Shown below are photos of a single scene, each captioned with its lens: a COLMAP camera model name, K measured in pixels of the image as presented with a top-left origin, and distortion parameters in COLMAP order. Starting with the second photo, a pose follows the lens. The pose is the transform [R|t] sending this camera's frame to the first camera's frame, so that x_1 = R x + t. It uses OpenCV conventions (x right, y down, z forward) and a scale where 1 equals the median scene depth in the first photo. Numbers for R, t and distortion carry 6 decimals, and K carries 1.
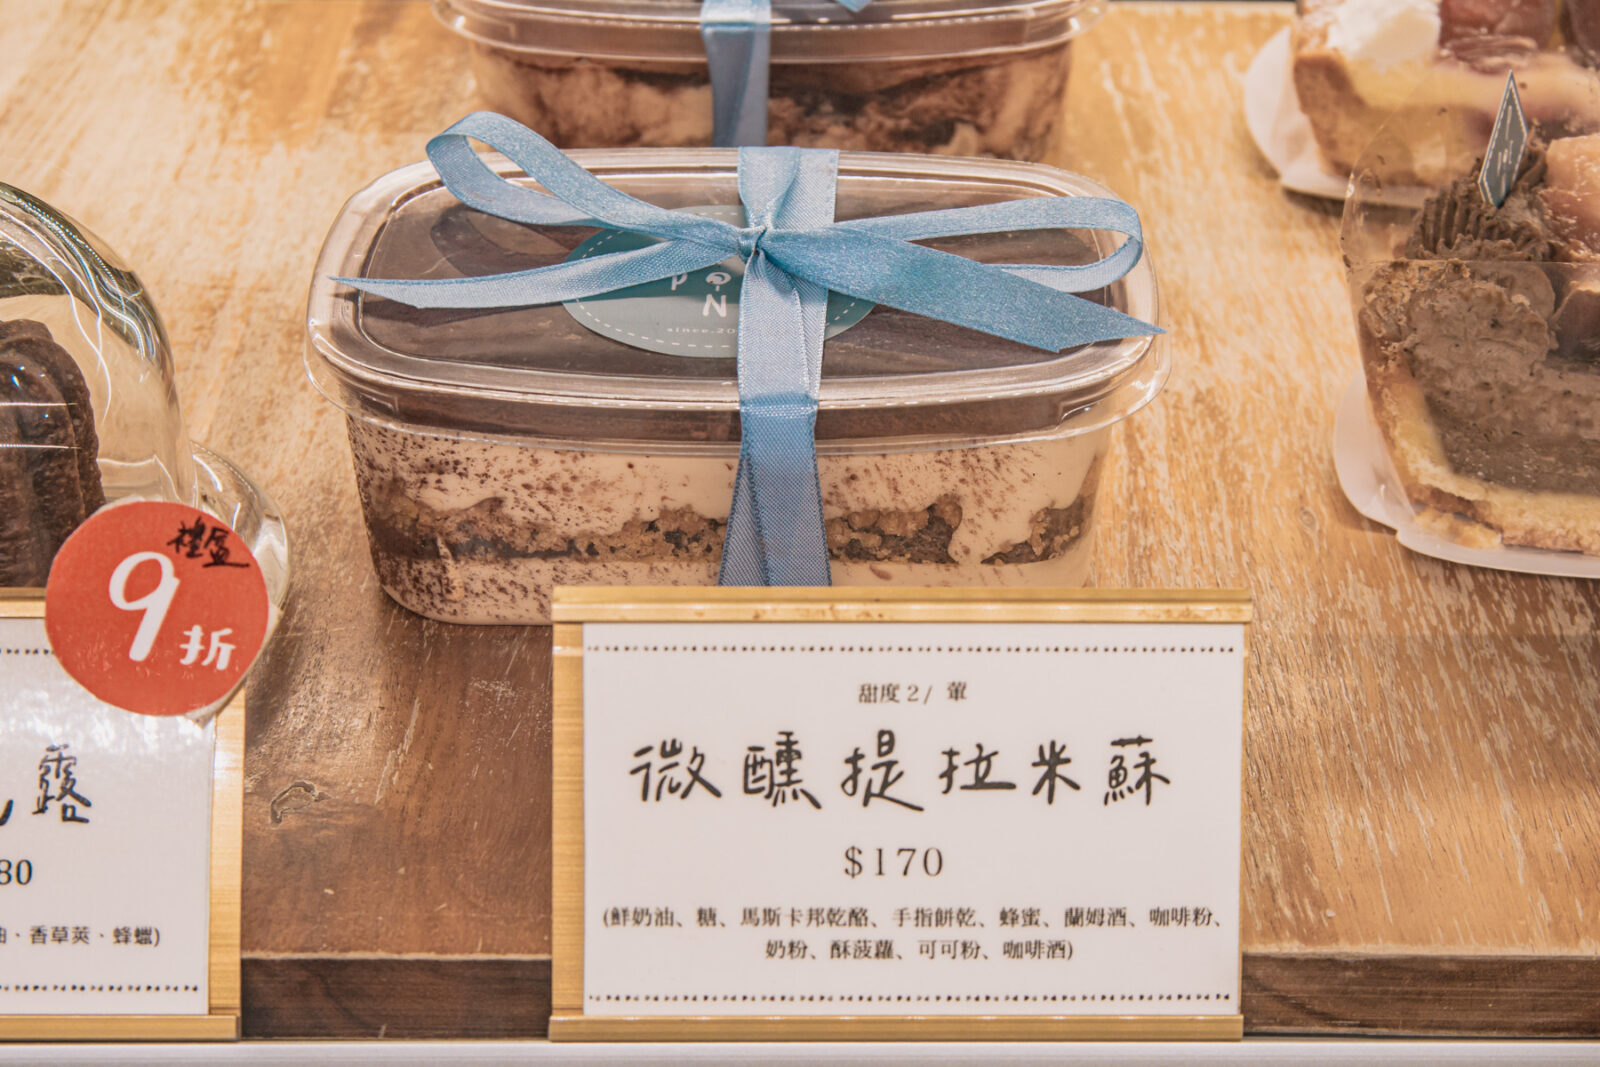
lens RADIAL K [[2186.1, 0, 800.0], [0, 2186.1, 533.5], [0, 0, 1]] dist [-0.006081, -0.040738]
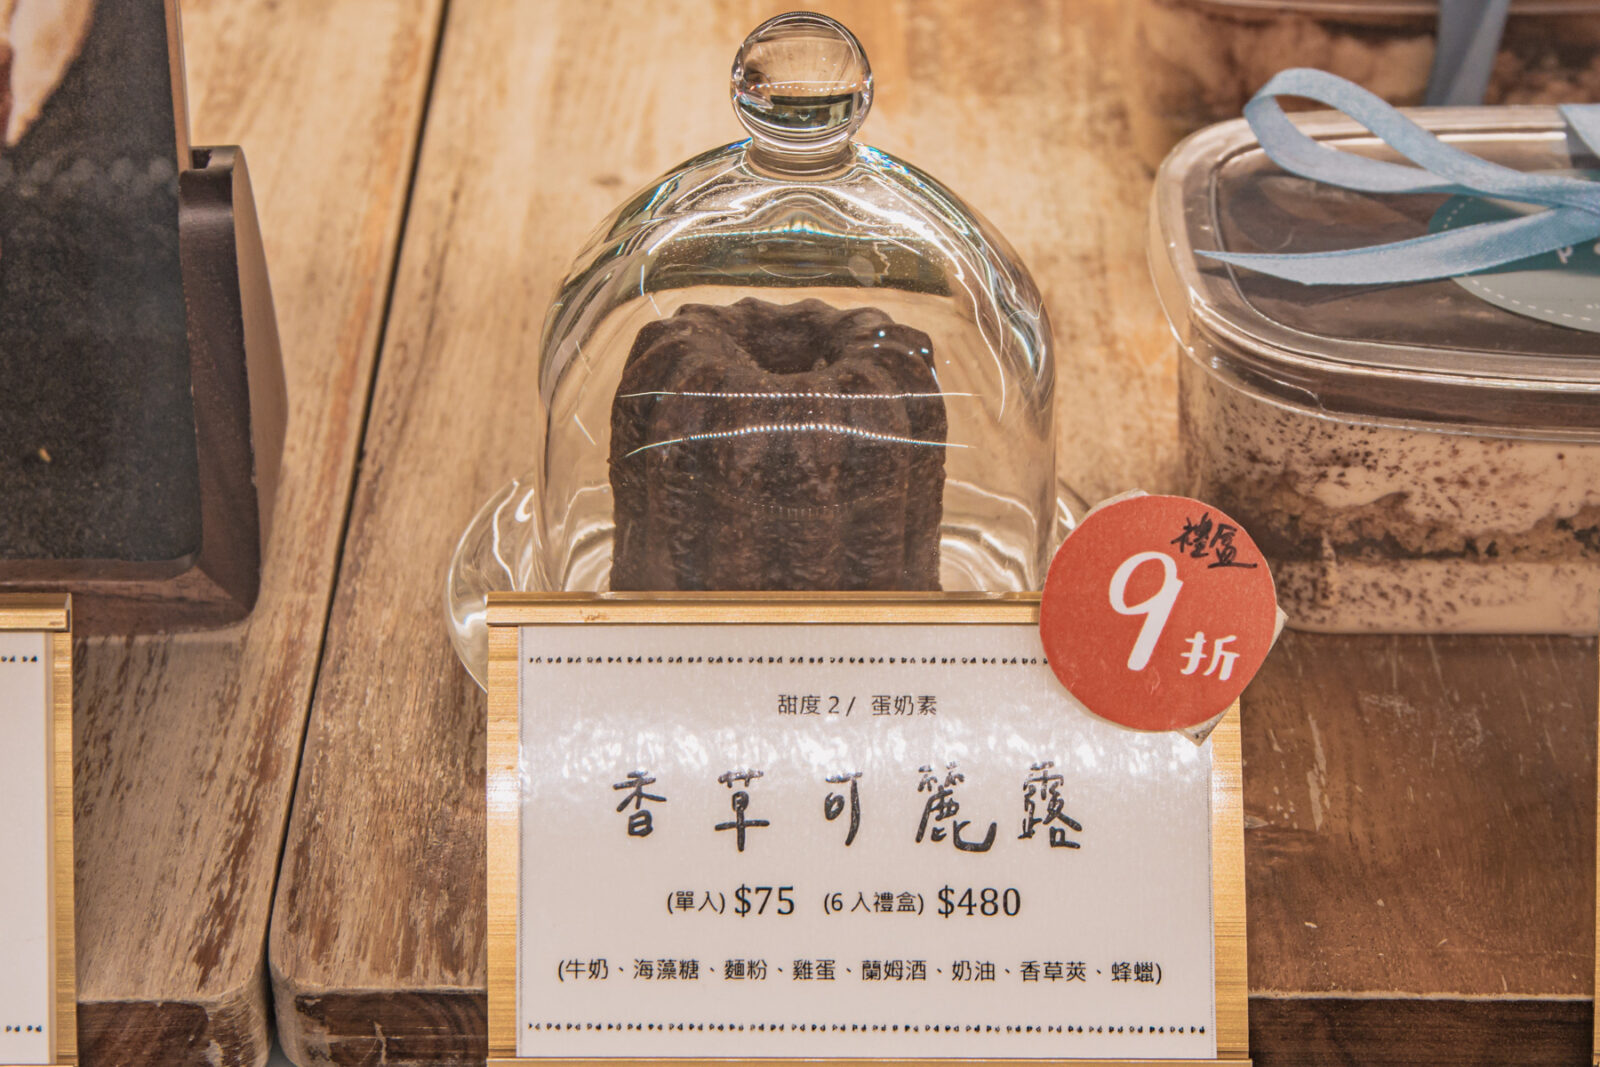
lens RADIAL K [[2444.4, 0, 800.0], [0, 2444.4, 533.5], [0, 0, 1]] dist [-0.016278, 0.068692]
pose [[0.998942, -0.003380, -0.045873, -0.344985], [0.003145, 0.999981, -0.005213, 0.005075], [0.045889, 0.005063, 0.998934, -0.023566]]
